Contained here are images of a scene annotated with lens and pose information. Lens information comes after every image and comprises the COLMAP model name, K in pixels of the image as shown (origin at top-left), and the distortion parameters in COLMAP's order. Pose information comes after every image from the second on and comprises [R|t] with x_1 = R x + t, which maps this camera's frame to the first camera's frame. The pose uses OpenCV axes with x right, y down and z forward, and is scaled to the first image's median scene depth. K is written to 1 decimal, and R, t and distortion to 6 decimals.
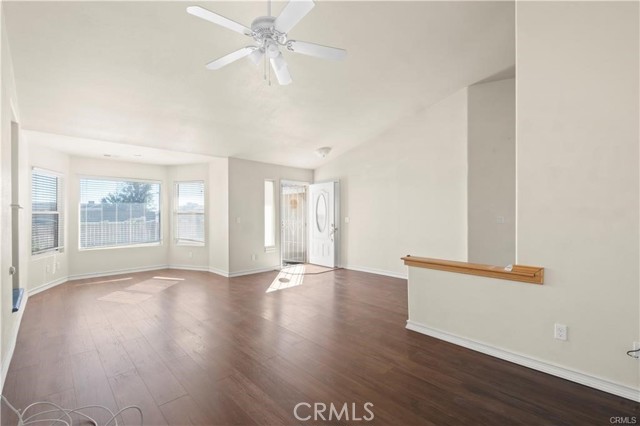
lens RADIAL K [[272.2, 0, 320.0], [0, 272.2, 213.0], [0, 0, 1]] dist [0.001777, 0.000074]
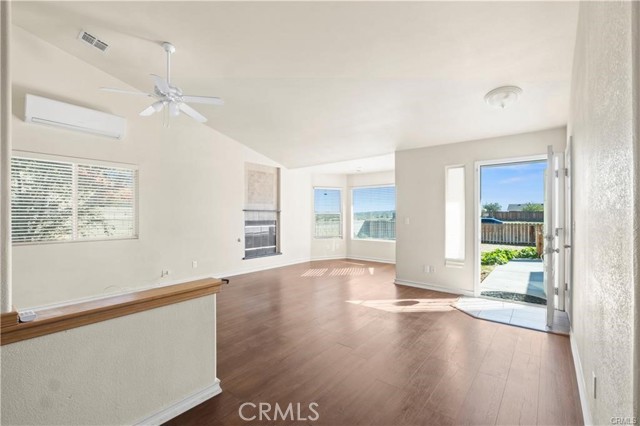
lens RADIAL K [[283.9, 0, 319.3], [0, 283.9, 227.2], [0, 0, 1]] dist [0.000806, -0.000113]
pose [[0.105676, 0.041403, -0.993538, 0.543211], [0.002788, 0.999117, 0.041932, 0.006416], [0.994397, -0.007201, 0.105467, 0.596379]]
